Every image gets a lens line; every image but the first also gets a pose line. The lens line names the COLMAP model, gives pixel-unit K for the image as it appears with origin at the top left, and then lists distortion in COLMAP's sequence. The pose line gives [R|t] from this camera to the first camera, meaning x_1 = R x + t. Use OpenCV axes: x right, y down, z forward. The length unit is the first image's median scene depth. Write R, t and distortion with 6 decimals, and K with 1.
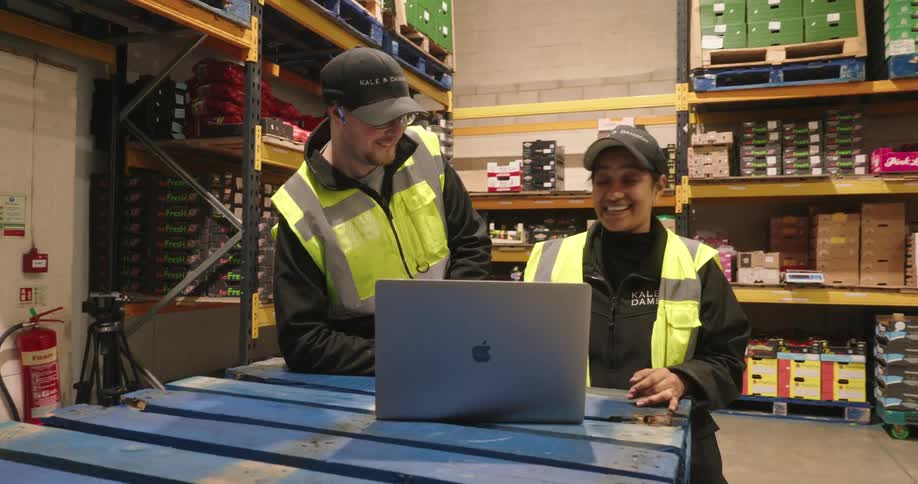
lens RADIAL K [[673.0, 0, 453.6], [0, 673.0, 242.6], [0, 0, 1]] dist [0.007856, -0.001157]
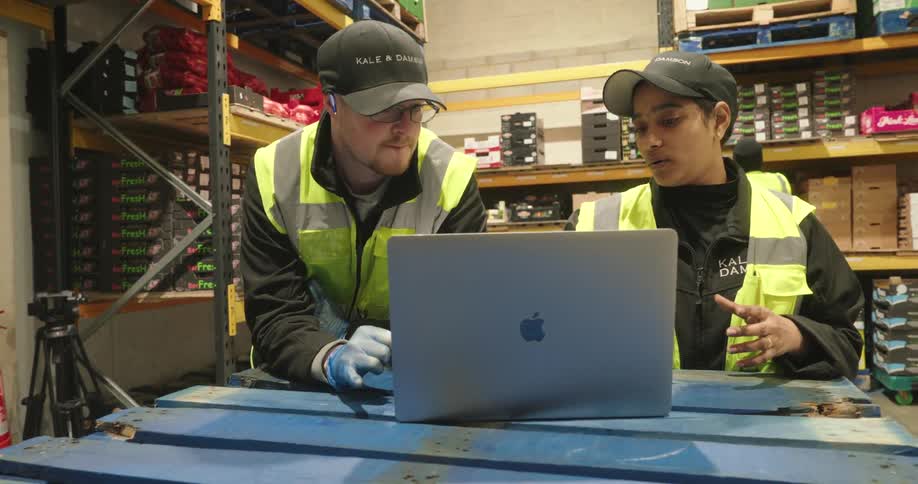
lens RADIAL K [[673.0, 0, 453.7], [0, 673.0, 240.5], [0, 0, 1]] dist [0.007856, -0.001157]
pose [[0.996834, -0.041971, 0.067538, -0.051088], [0.040966, 0.999029, 0.016199, 0.012542], [-0.068152, -0.013381, 0.997585, 0.084562]]
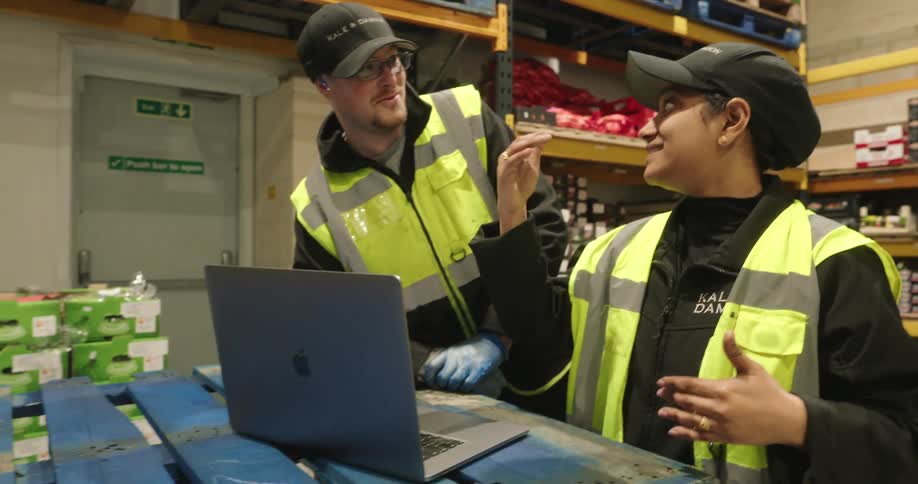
lens RADIAL K [[680.8, 0, 484.3], [0, 680.8, 239.7], [0, 0, 1]] dist [0.013826, -0.012509]
pose [[0.837125, -0.015094, -0.546803, 0.180302], [0.015242, 0.999875, -0.004265, 0.008085], [0.546799, -0.004764, 0.837250, 0.130877]]
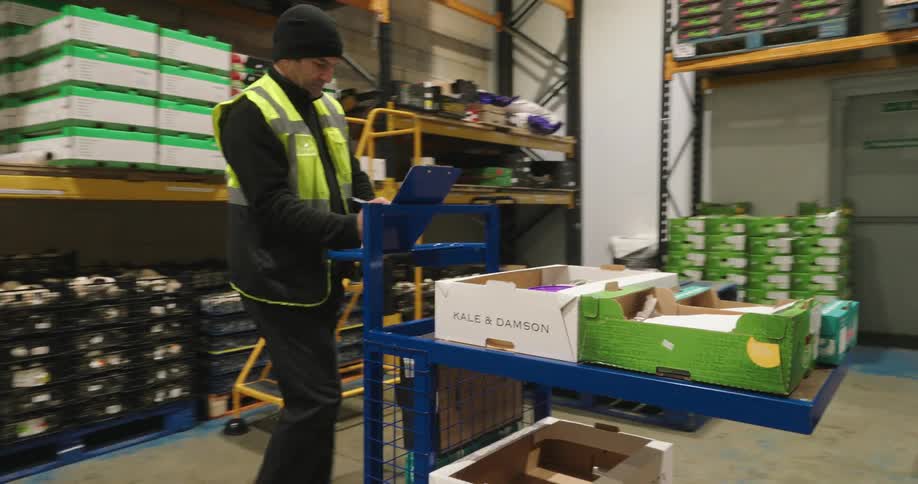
lens RADIAL K [[673.0, 0, 460.9], [0, 673.0, 237.7], [0, 0, 1]] dist [0.007856, -0.001157]
pose [[-0.302964, 0.032806, -0.952437, 0.966459], [0.033464, 0.999157, 0.023770, 0.035157], [0.952414, -0.024670, -0.303806, 0.199281]]
